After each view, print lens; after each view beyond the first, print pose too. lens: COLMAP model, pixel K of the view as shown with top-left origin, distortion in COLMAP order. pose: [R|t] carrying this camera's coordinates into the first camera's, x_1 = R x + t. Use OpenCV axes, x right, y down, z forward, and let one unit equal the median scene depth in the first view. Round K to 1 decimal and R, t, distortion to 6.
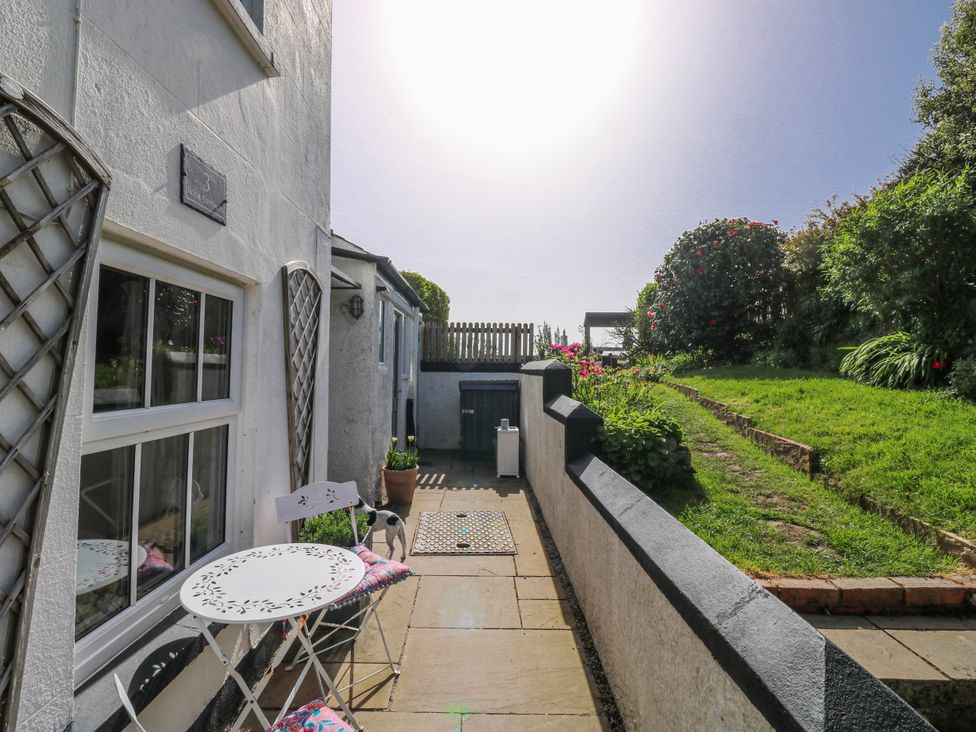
lens RADIAL K [[500.9, 0, 484.5], [0, 500.9, 364.1], [0, 0, 1]] dist [-0.011234, -0.006333]
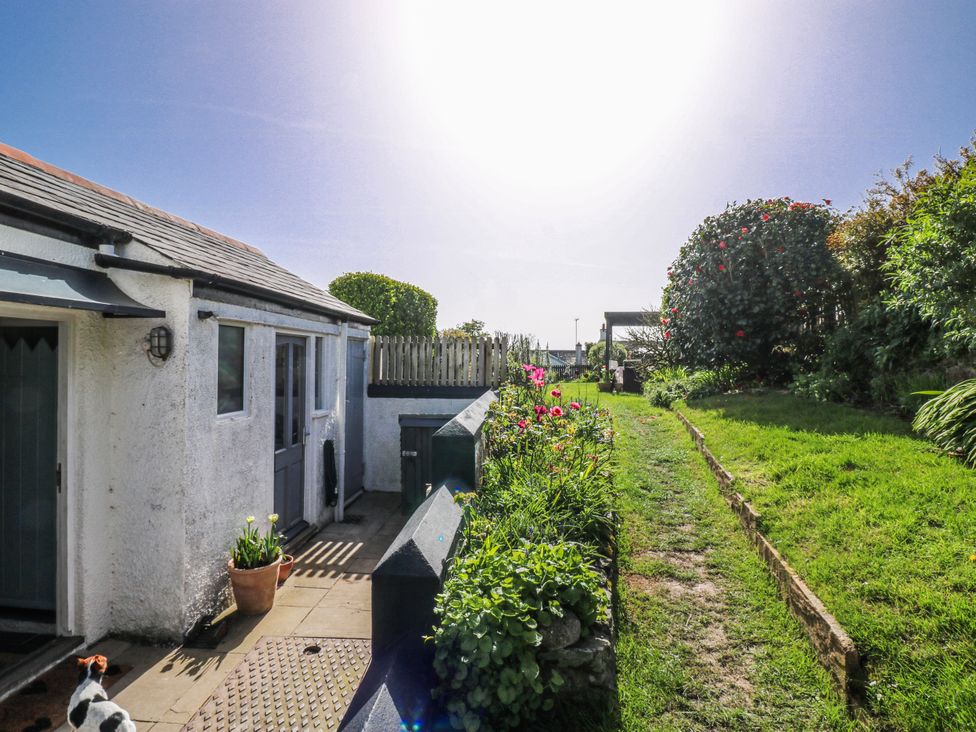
lens RADIAL K [[500.9, 0, 487.2], [0, 500.9, 361.2], [0, 0, 1]] dist [-0.011234, -0.006333]
pose [[0.995949, -0.000892, -0.089916, 0.158710], [0.002173, 0.999897, 0.014153, -0.061633], [0.089894, -0.014291, 0.995849, 0.223805]]
